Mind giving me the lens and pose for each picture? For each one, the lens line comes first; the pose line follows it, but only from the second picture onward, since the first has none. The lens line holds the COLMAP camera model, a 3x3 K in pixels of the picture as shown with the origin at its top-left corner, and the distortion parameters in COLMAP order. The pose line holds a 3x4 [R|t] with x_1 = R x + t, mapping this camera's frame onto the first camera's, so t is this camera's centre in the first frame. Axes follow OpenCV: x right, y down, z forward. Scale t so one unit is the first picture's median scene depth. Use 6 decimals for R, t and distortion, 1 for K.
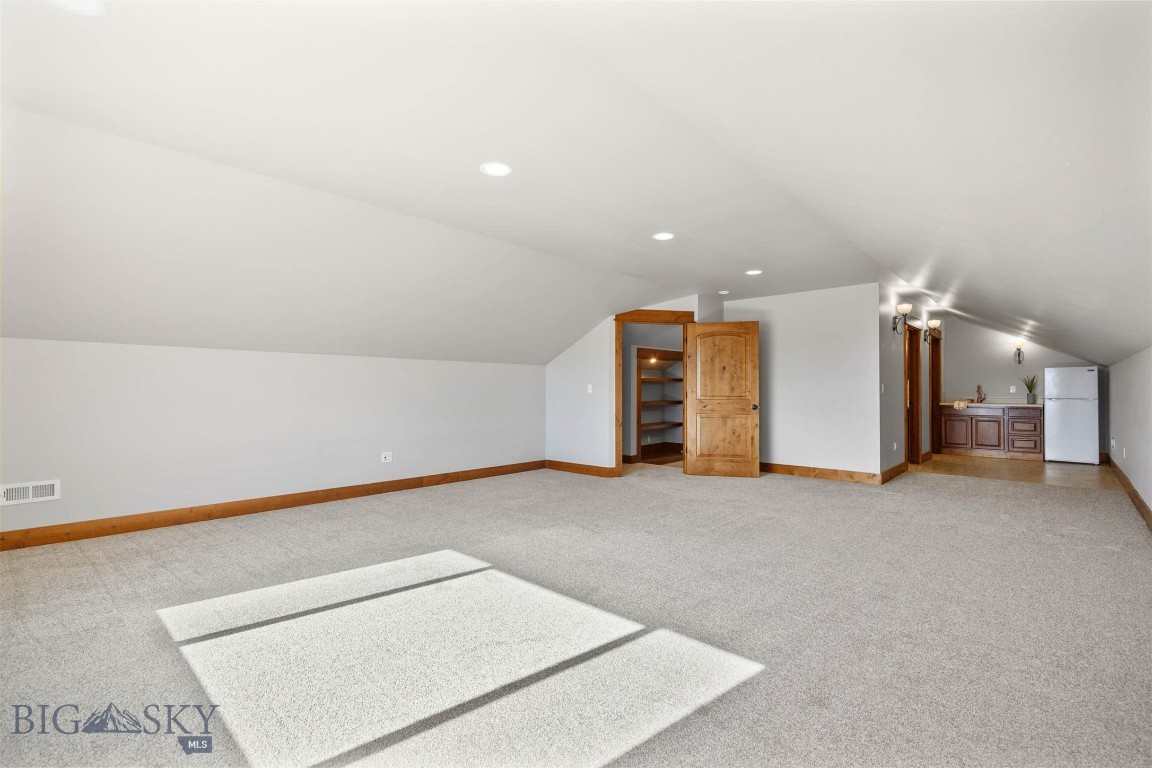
lens RADIAL K [[449.4, 0, 576.9], [0, 449.4, 386.5], [0, 0, 1]] dist [0.011710, 0.000035]
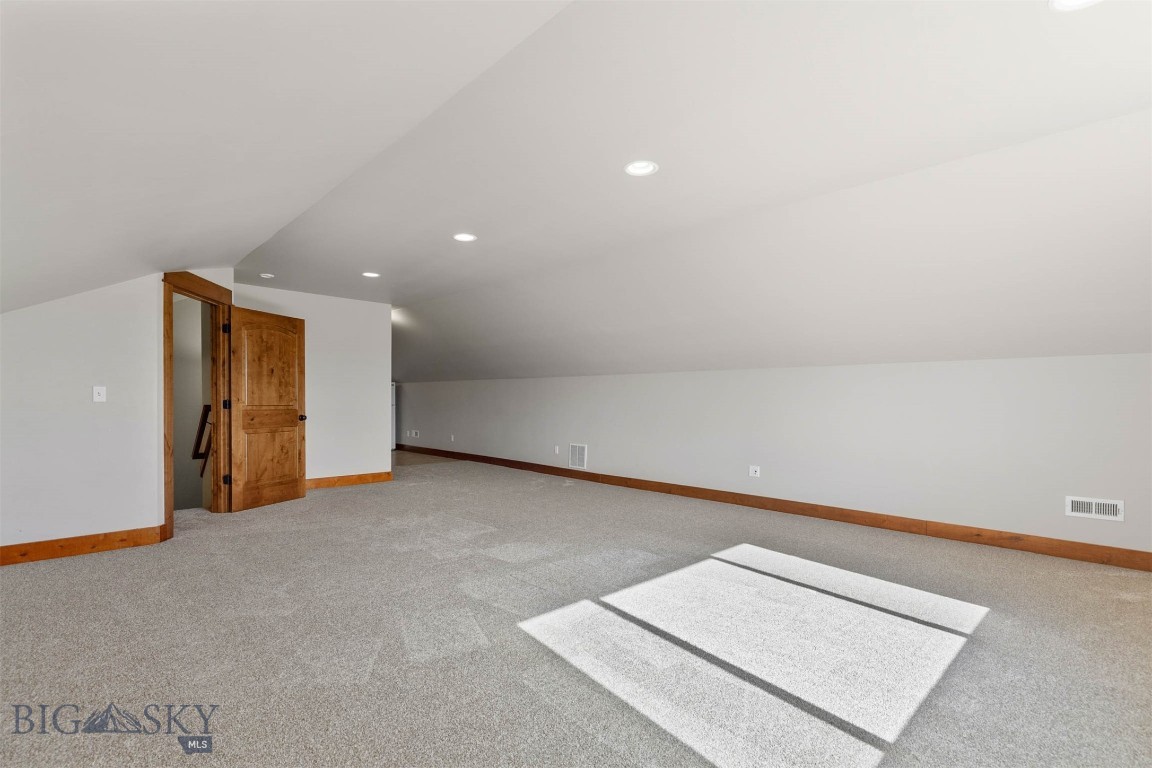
lens RADIAL K [[449.4, 0, 587.0], [0, 449.4, 407.7], [0, 0, 1]] dist [0.011710, 0.000035]
pose [[0.200551, -0.012625, 0.979602, -0.356453], [-0.016895, 0.999724, 0.016343, 0.002585], [-0.979538, -0.019828, 0.200282, 0.282615]]
